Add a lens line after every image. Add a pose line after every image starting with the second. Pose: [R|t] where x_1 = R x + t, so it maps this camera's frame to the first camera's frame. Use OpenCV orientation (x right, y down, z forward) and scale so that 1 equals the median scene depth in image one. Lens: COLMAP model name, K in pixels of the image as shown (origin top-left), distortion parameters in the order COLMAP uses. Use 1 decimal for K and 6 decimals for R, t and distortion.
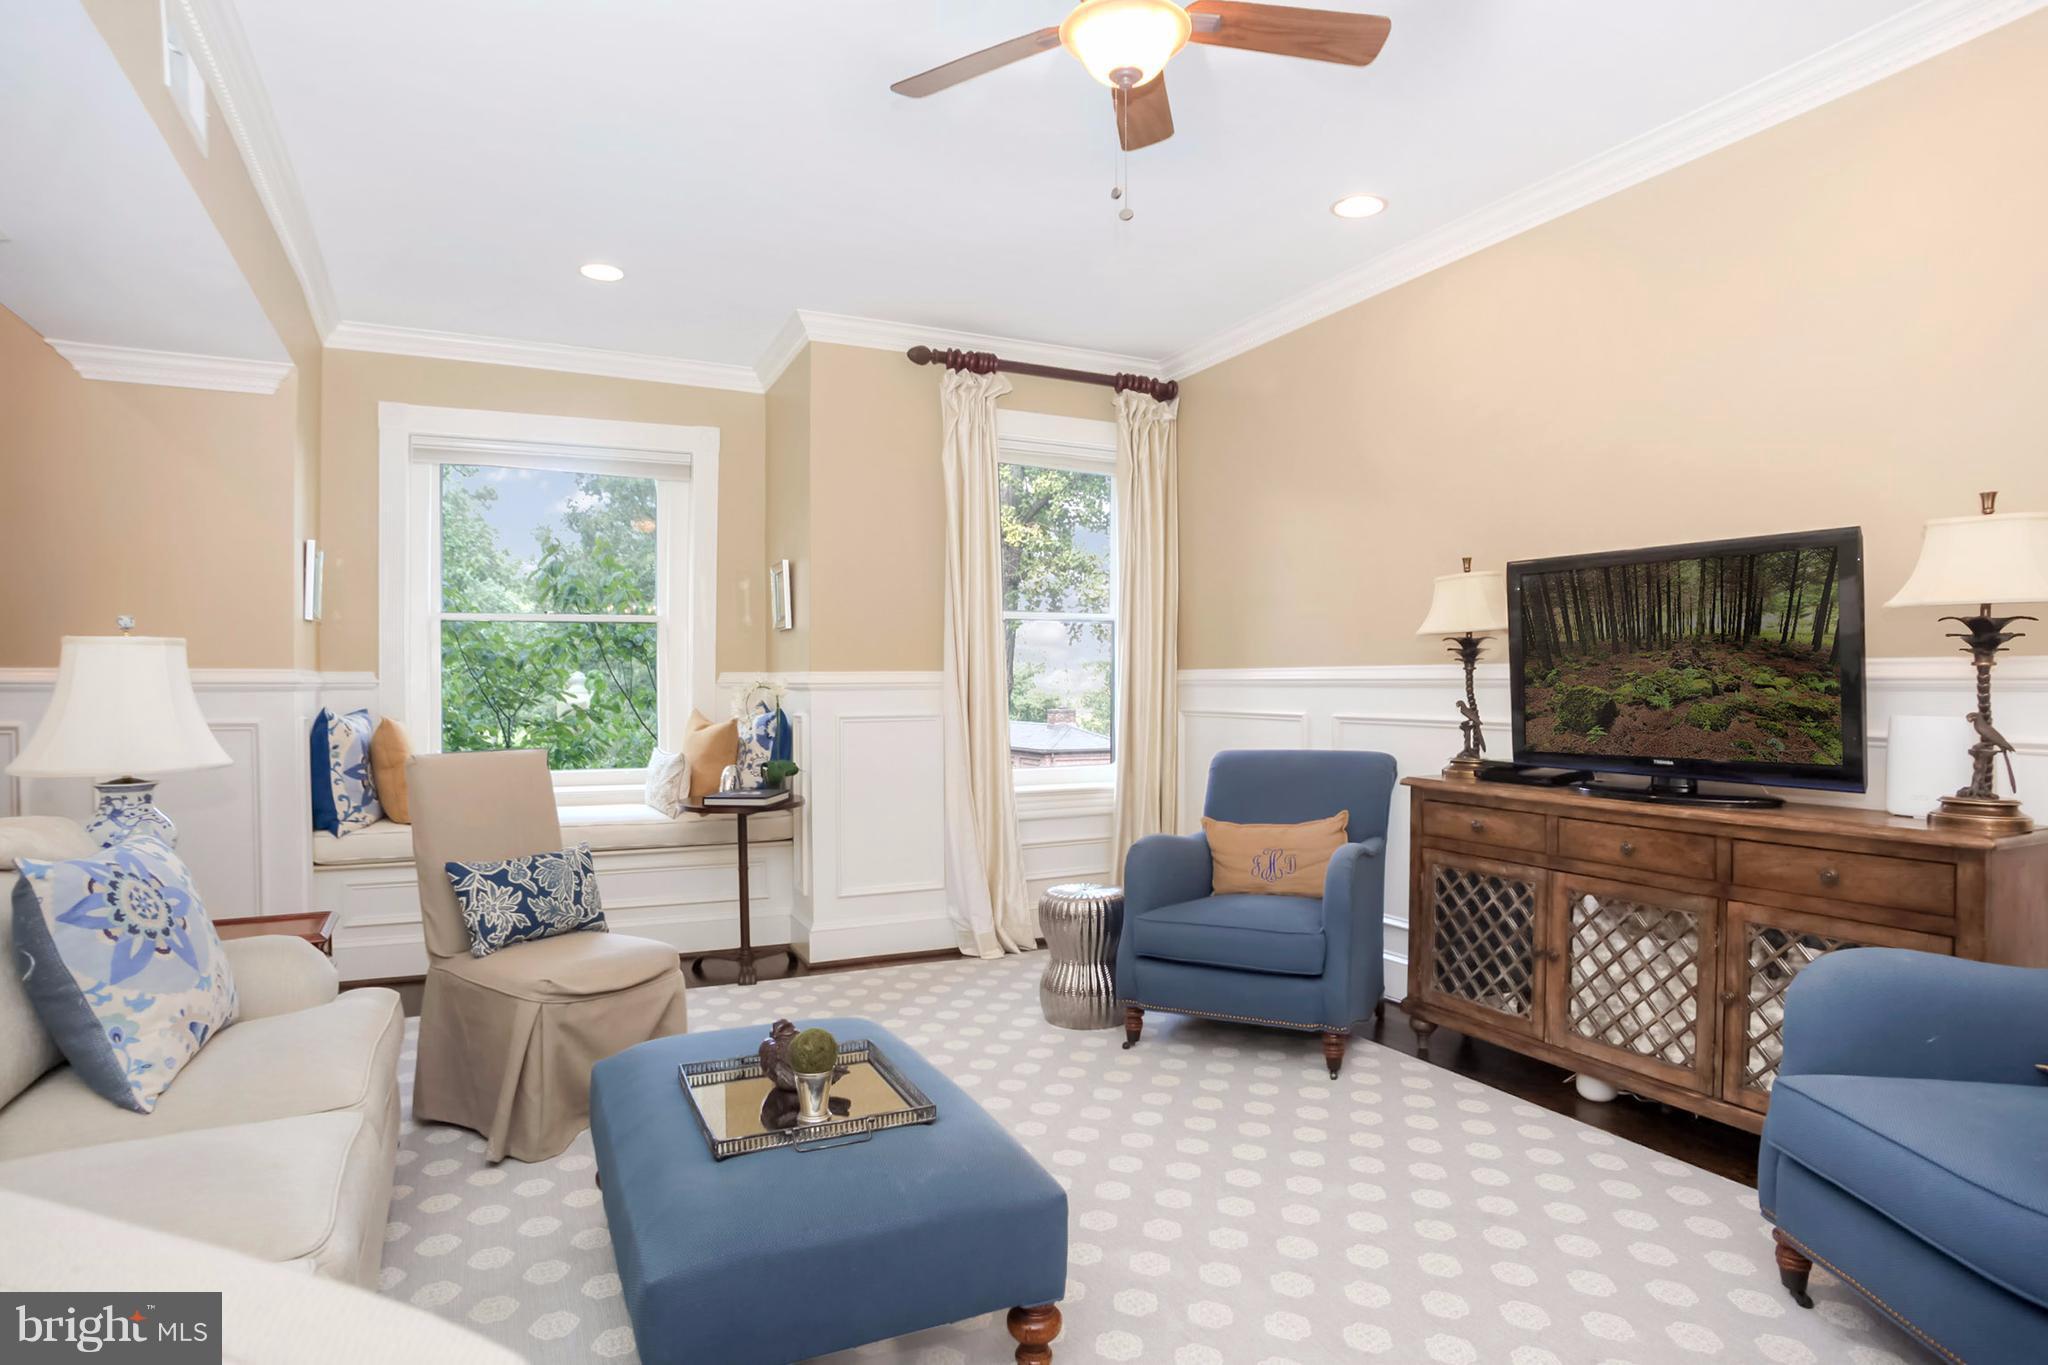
lens RADIAL K [[1153.6, 0, 984.6], [0, 1153.6, 641.5], [0, 0, 1]] dist [-0.057729, 0.000596]
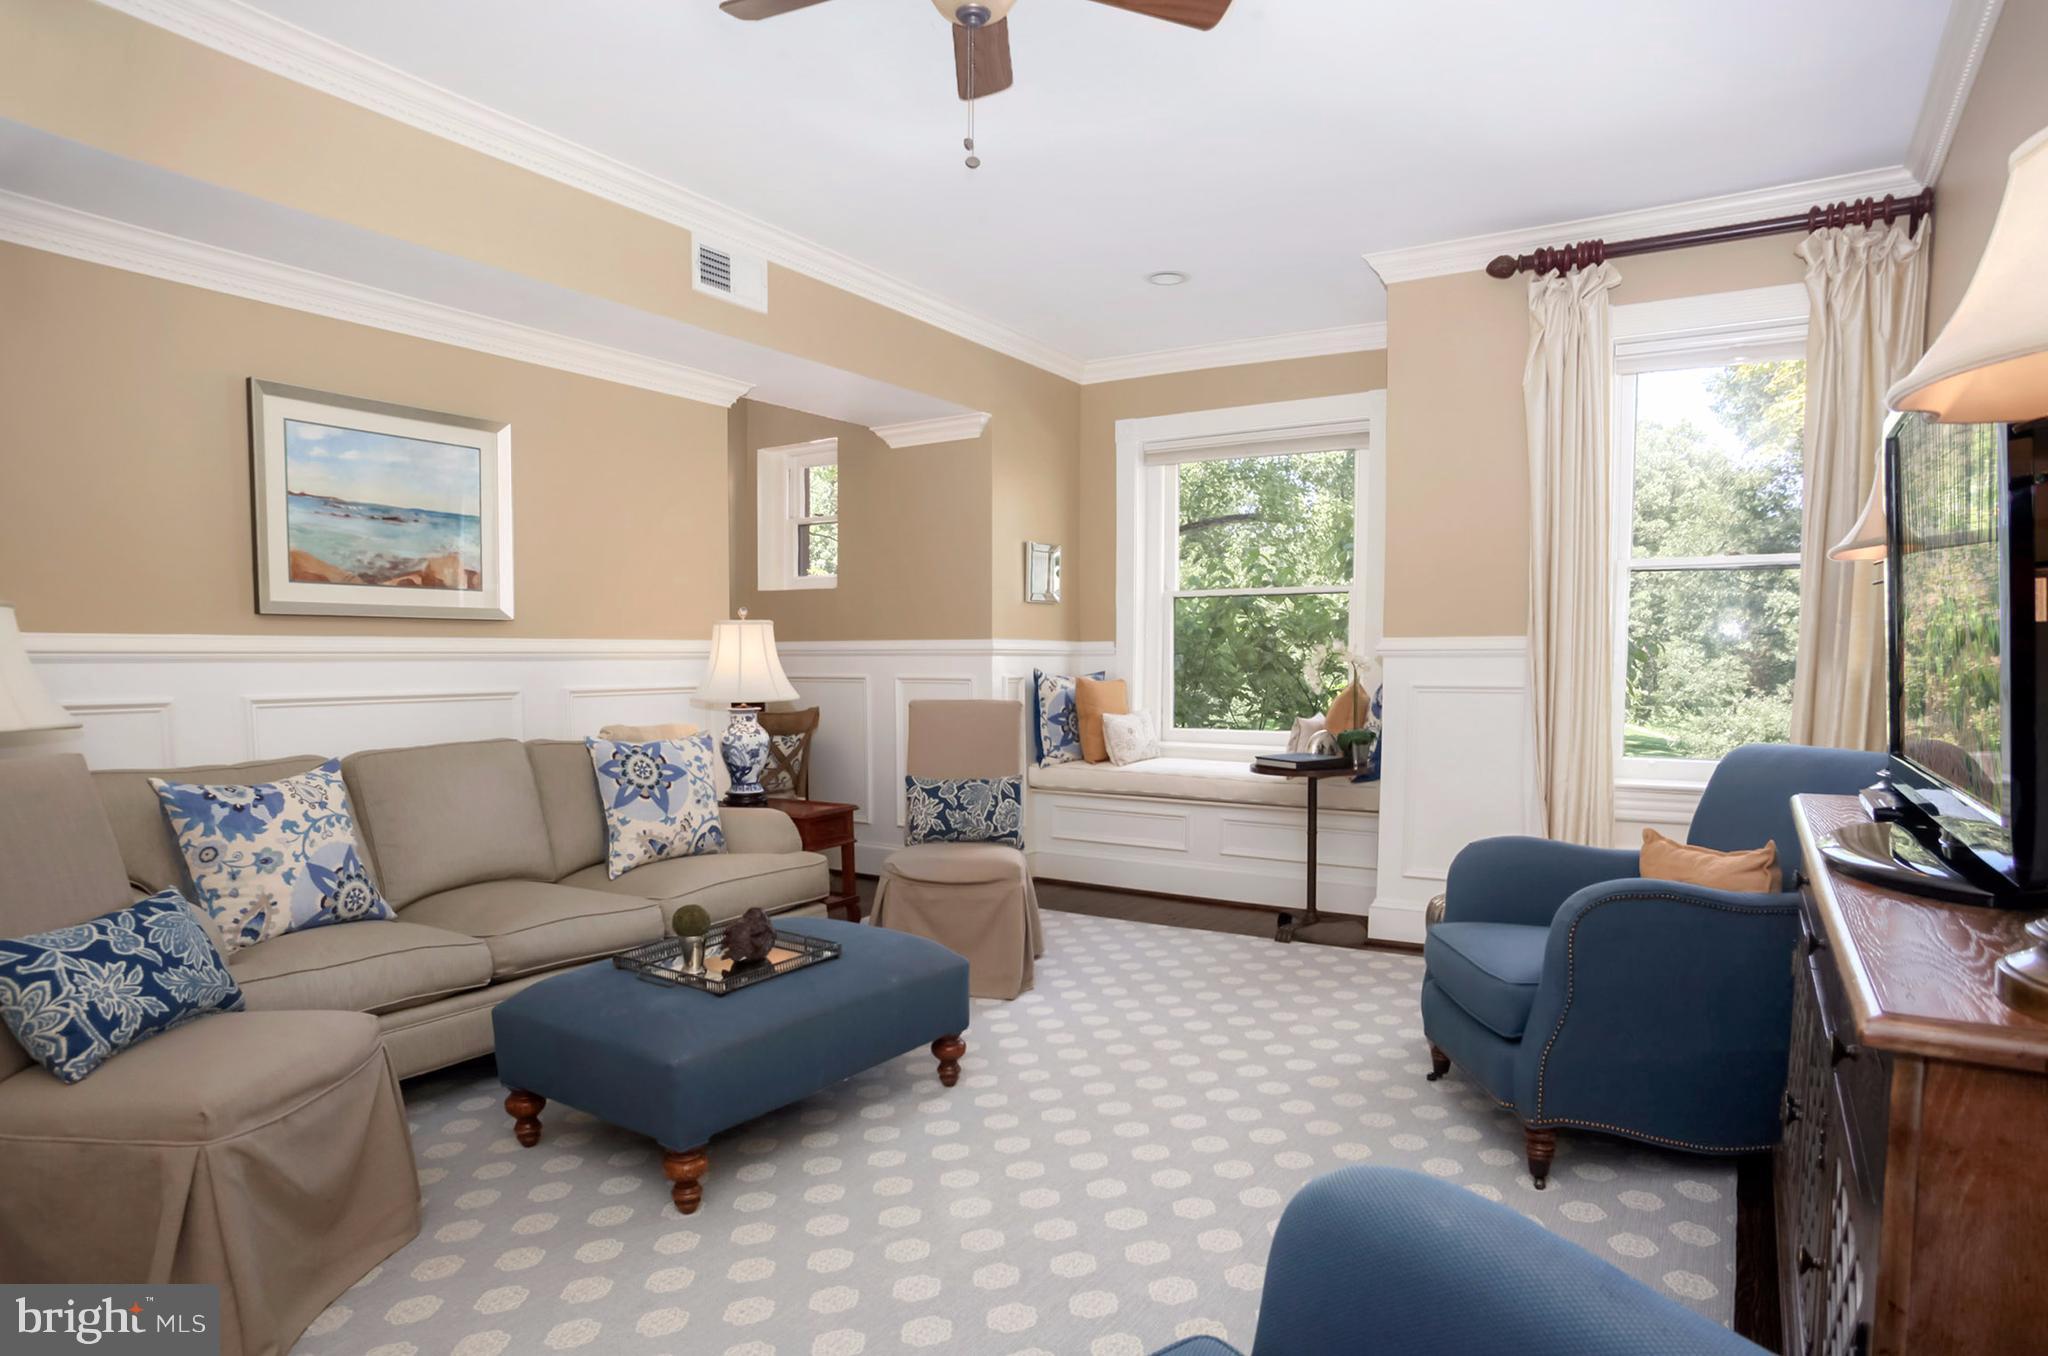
lens RADIAL K [[1200.1, 0, 1024.0], [0, 1200.1, 678.0], [0, 0, 1]] dist [-0.002757, -0.000413]
pose [[0.546146, 0.018906, -0.837476, 0.568350], [0.024471, 0.998959, 0.038509, 0.015214], [0.837332, -0.041525, 0.545115, 0.226851]]
